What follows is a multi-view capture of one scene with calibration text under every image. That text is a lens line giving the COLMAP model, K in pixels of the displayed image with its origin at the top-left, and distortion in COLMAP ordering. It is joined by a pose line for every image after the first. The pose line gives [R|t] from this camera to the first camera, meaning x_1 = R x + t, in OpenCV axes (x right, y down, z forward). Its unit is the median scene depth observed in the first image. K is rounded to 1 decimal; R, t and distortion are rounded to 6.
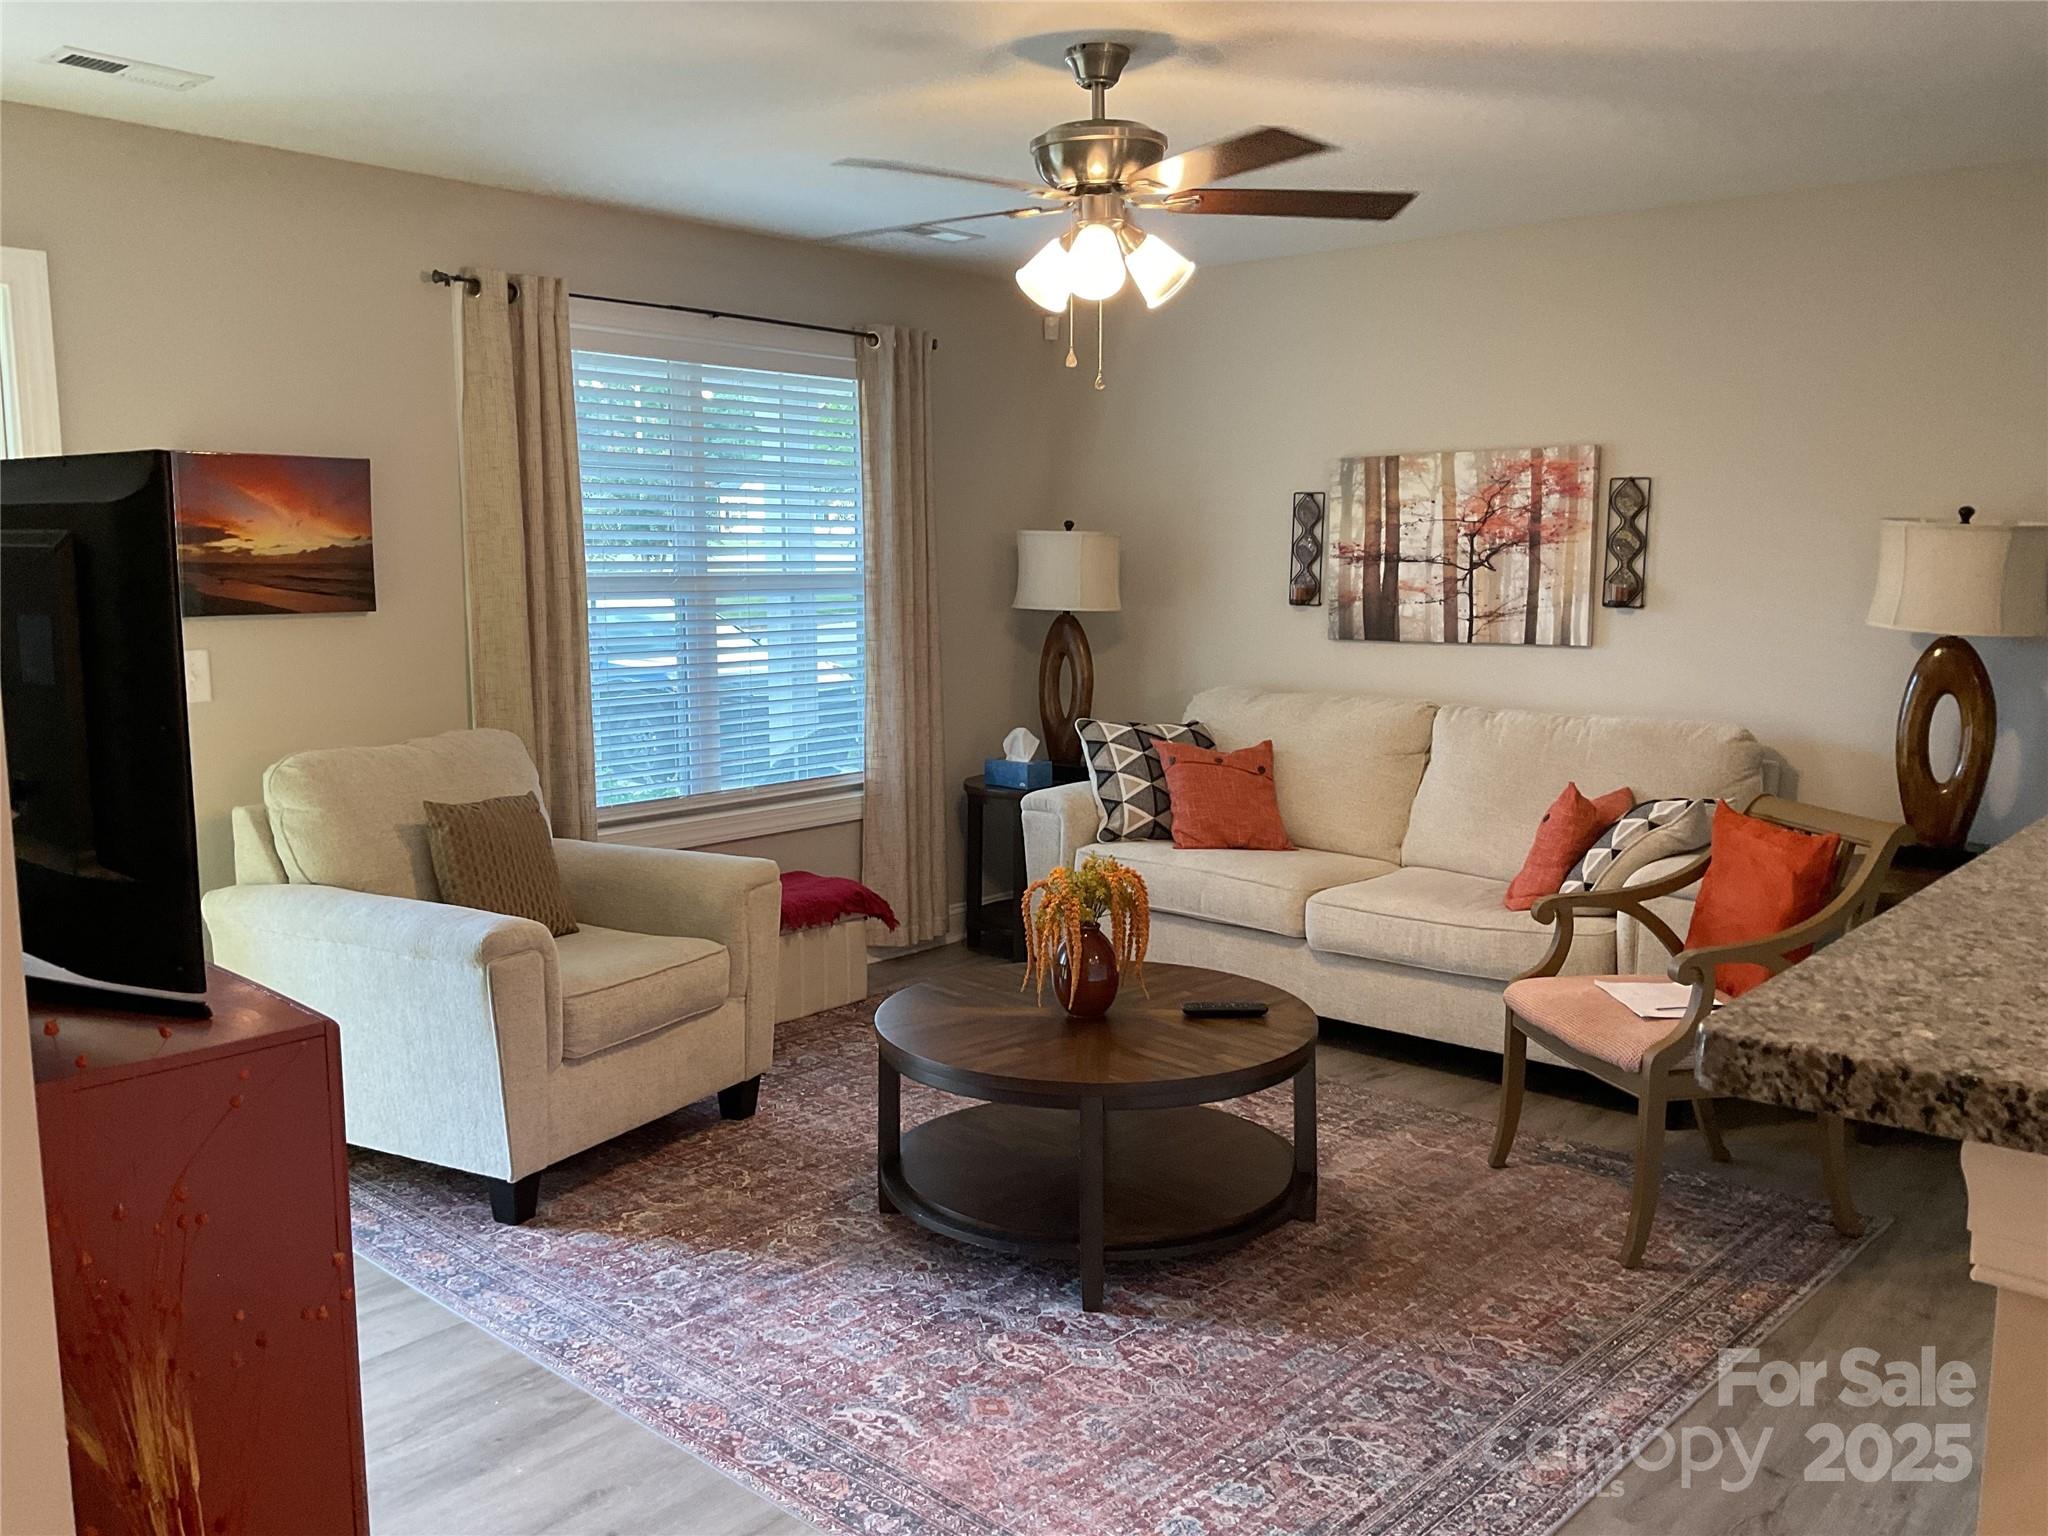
lens RADIAL K [[1726.4, 0, 1033.3], [0, 1726.4, 763.8], [0, 0, 1]] dist [0.090351, -0.173872]
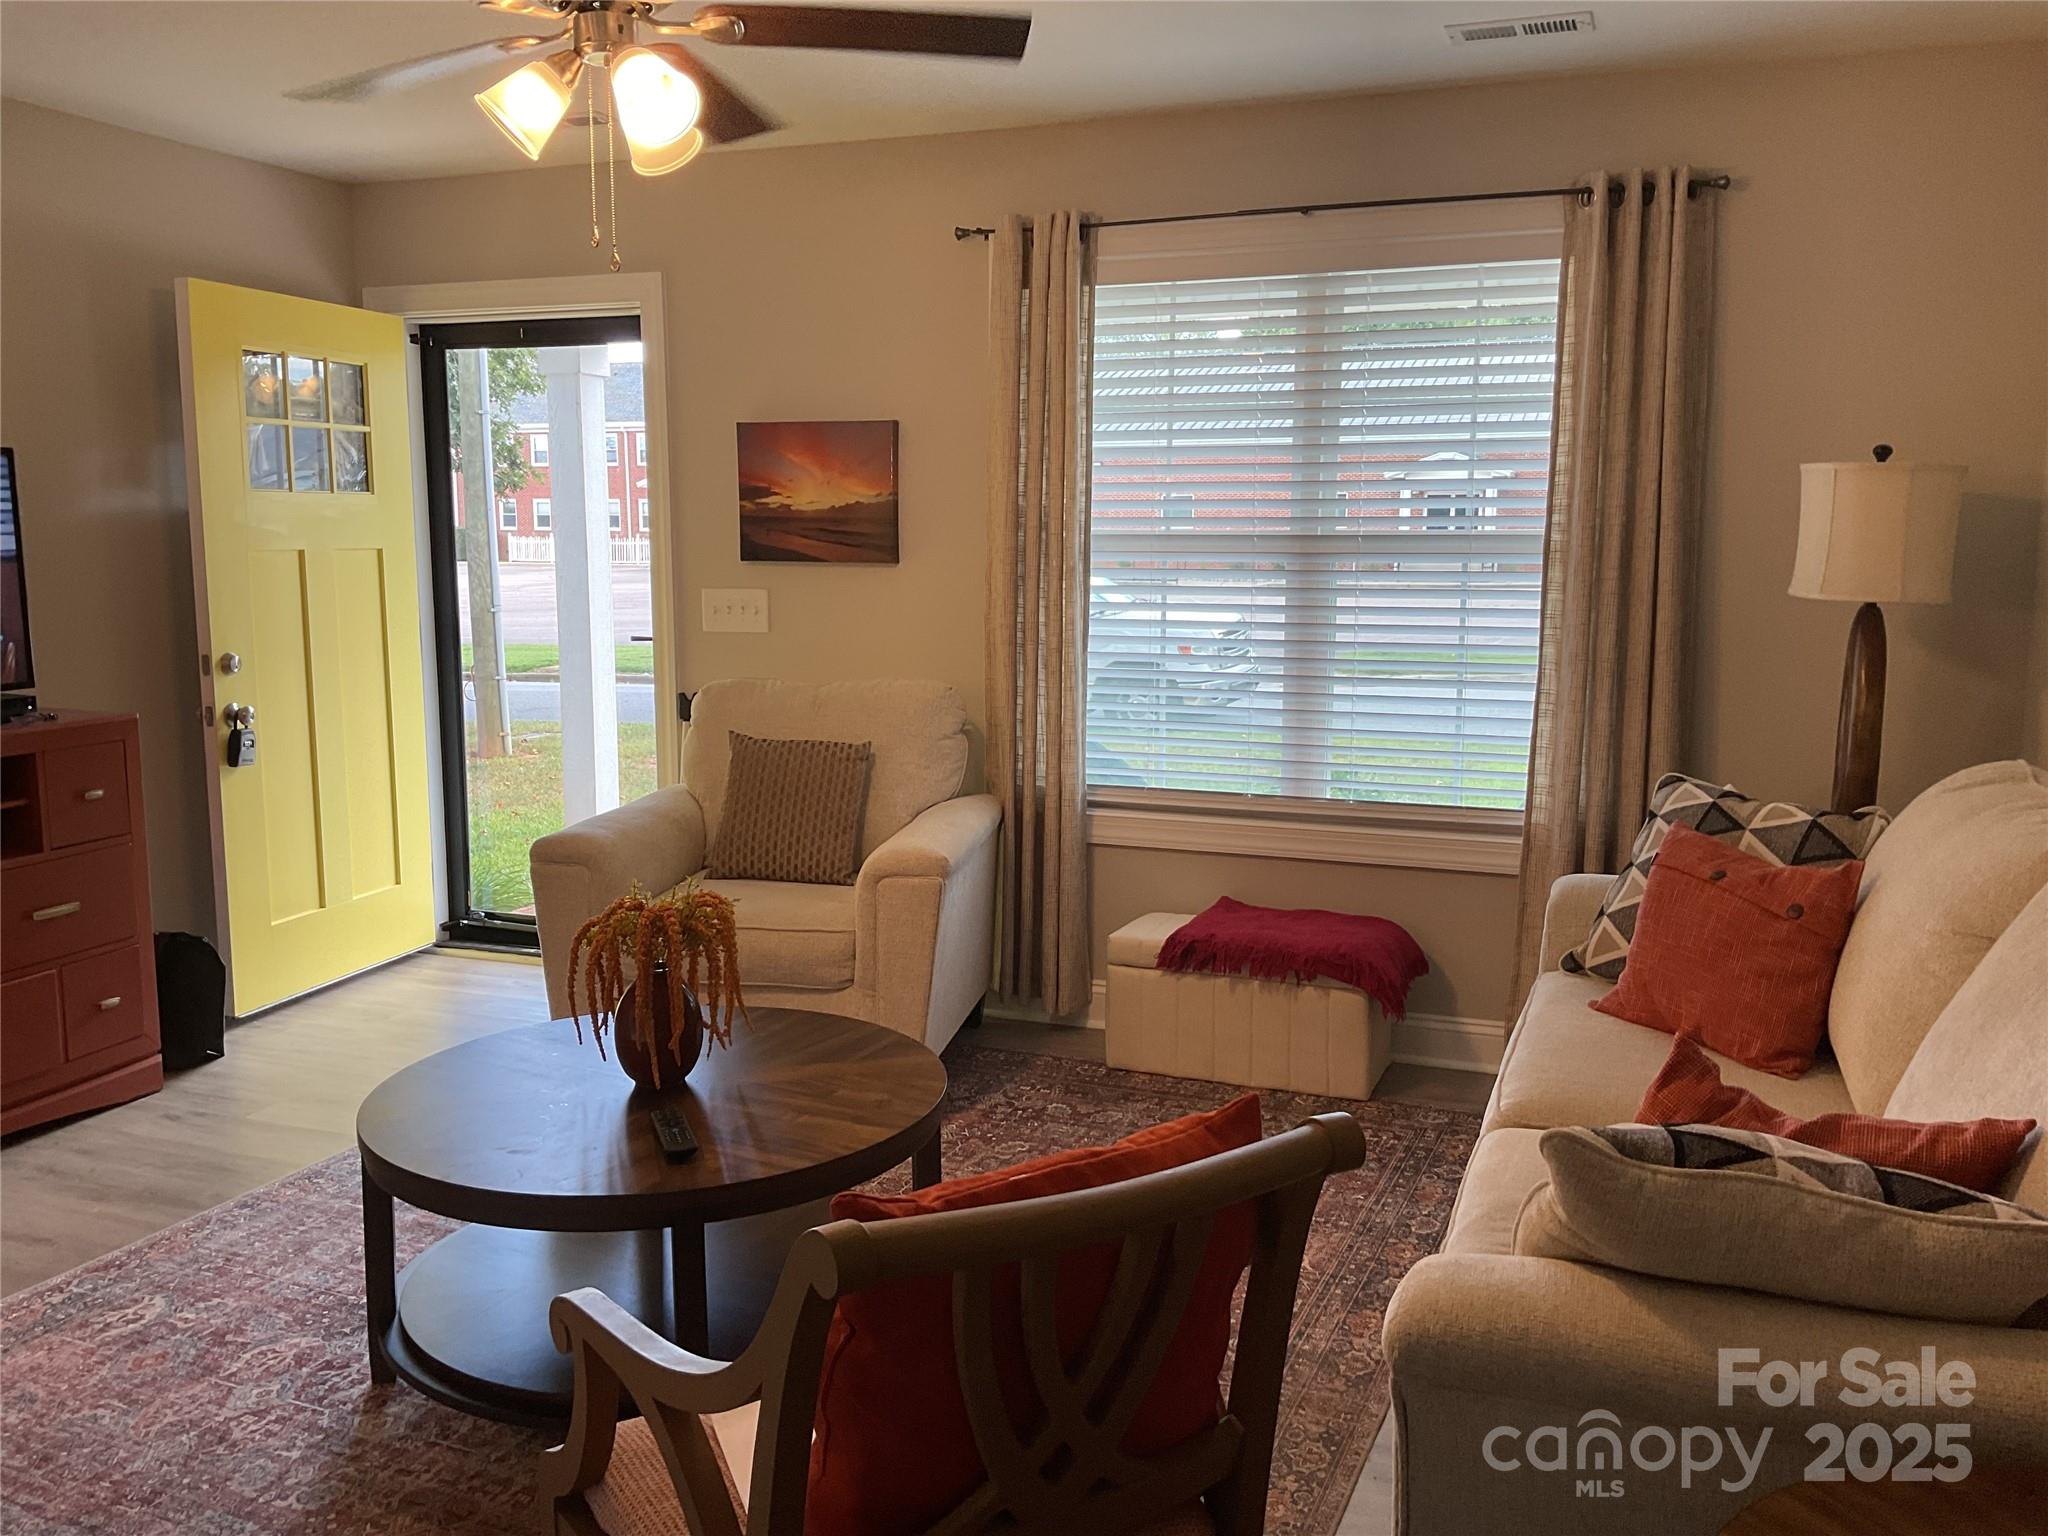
lens RADIAL K [[1726.4, 0, 1017.1], [0, 1726.4, 768.3], [0, 0, 1]] dist [0.090351, -0.173872]
pose [[0.309424, 0.134695, -0.941336, 0.700602], [-0.118019, 0.987703, 0.102536, -0.084483], [0.943572, 0.079368, 0.321516, 0.773939]]
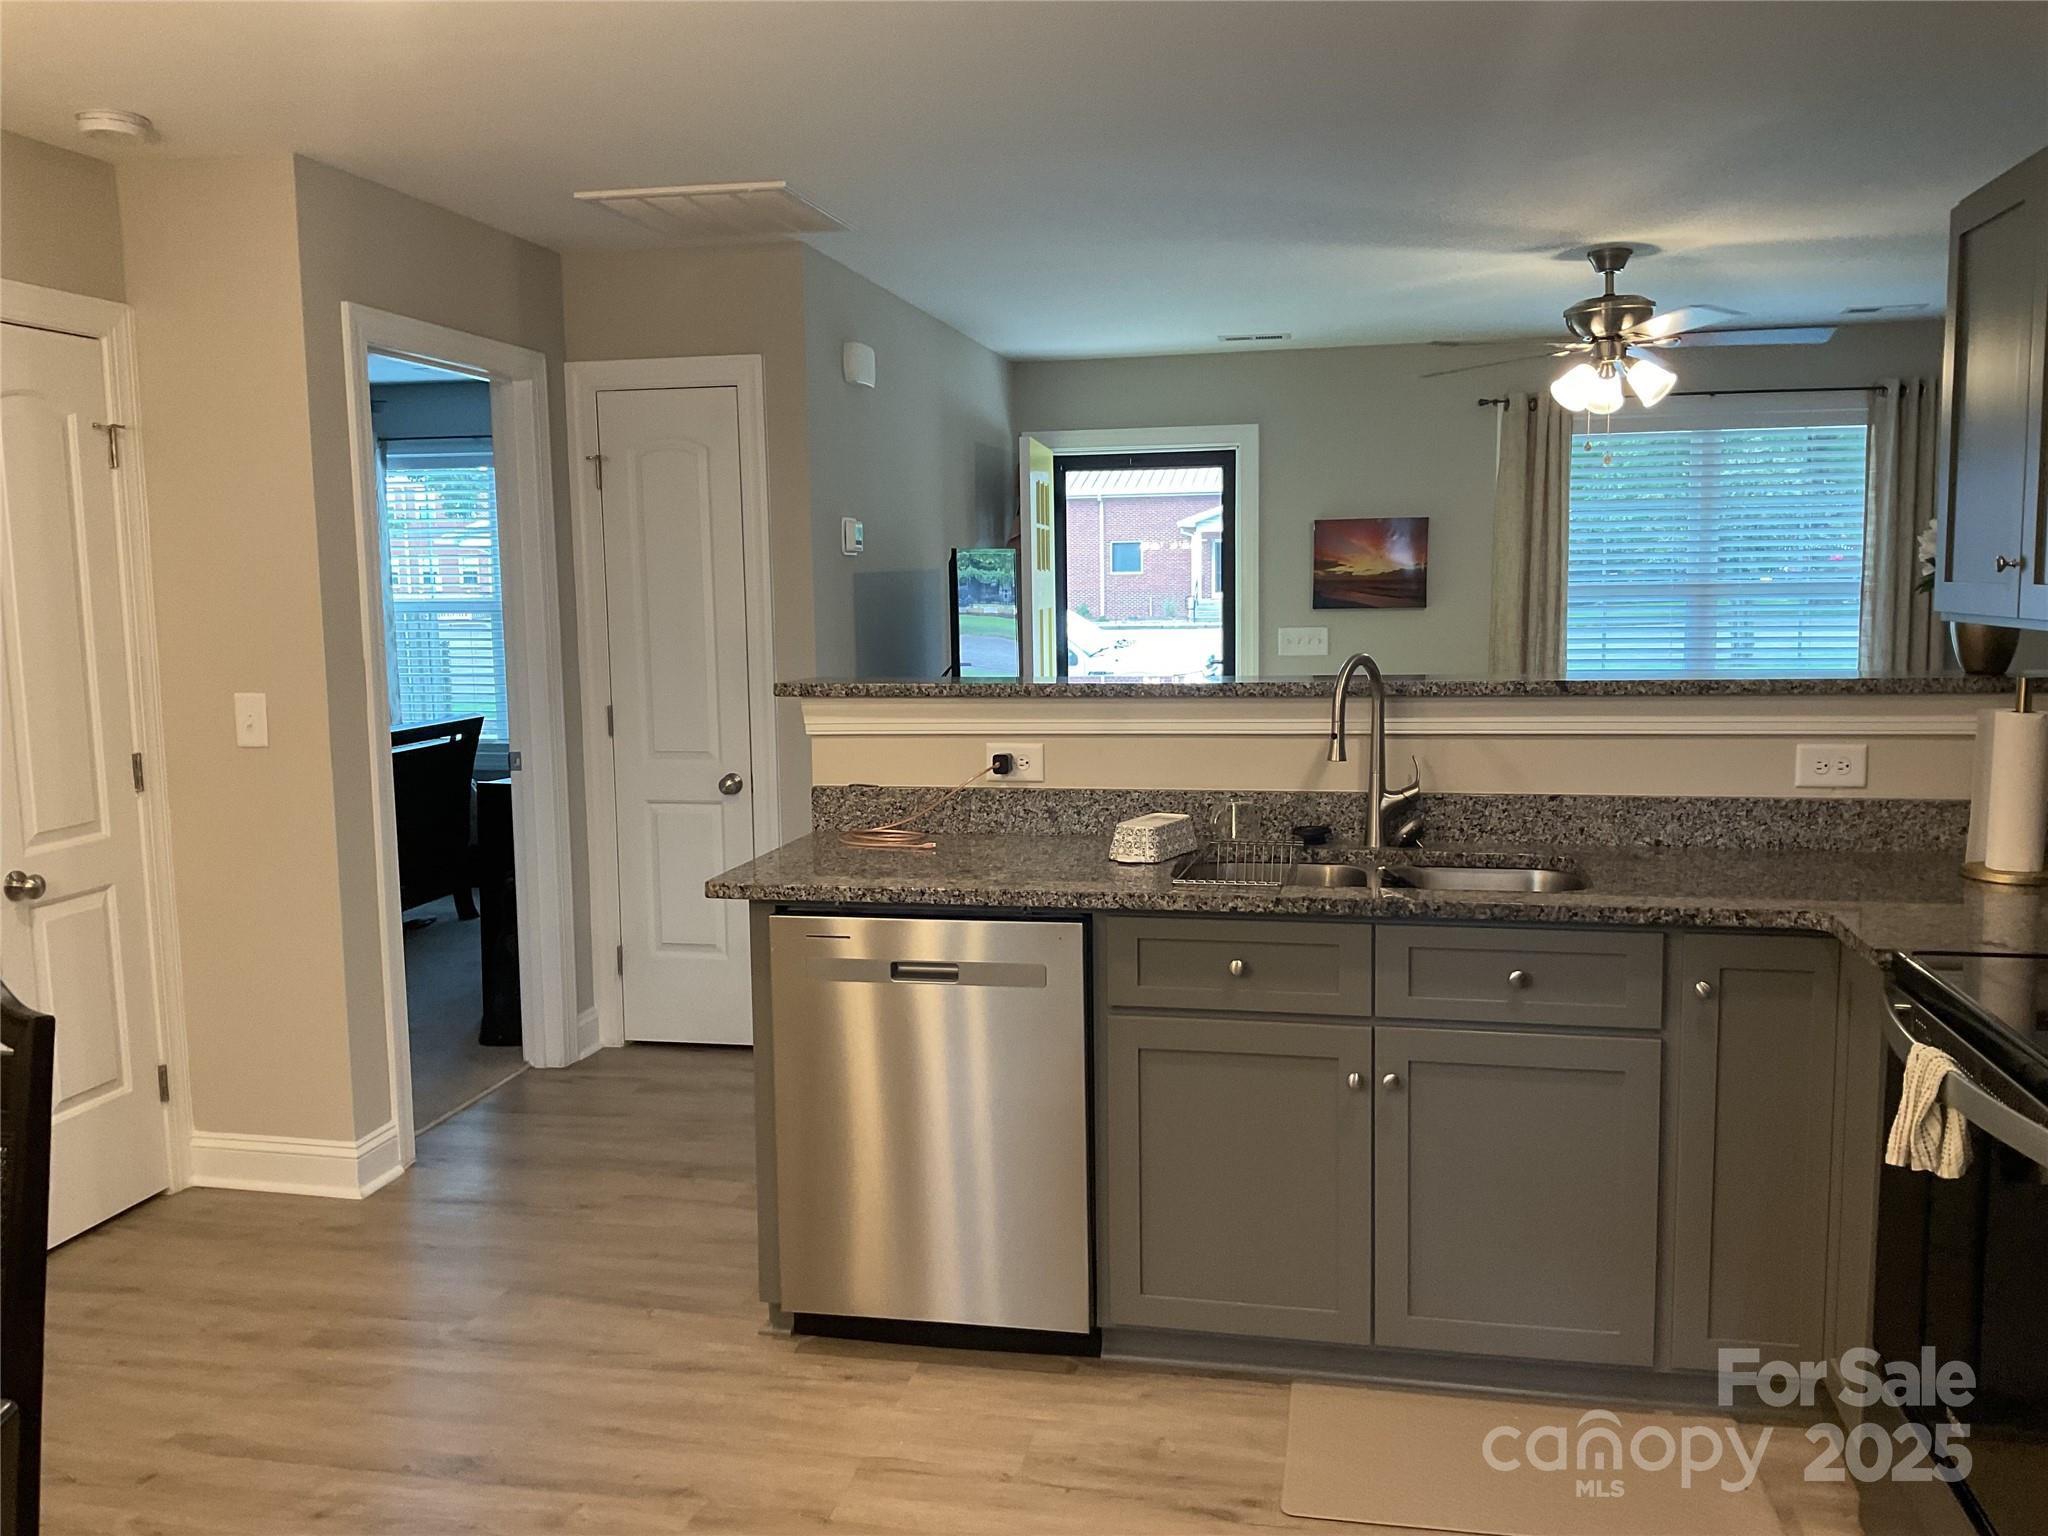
lens RADIAL K [[1726.4, 0, 1029.4], [0, 1726.4, 764.6], [0, 0, 1]] dist [0.090351, -0.173872]
pose [[0.475044, 0.093360, -0.874995, 0.966127], [-0.092494, 0.994145, 0.055857, 0.005600], [0.875087, 0.054397, 0.480898, -0.140578]]
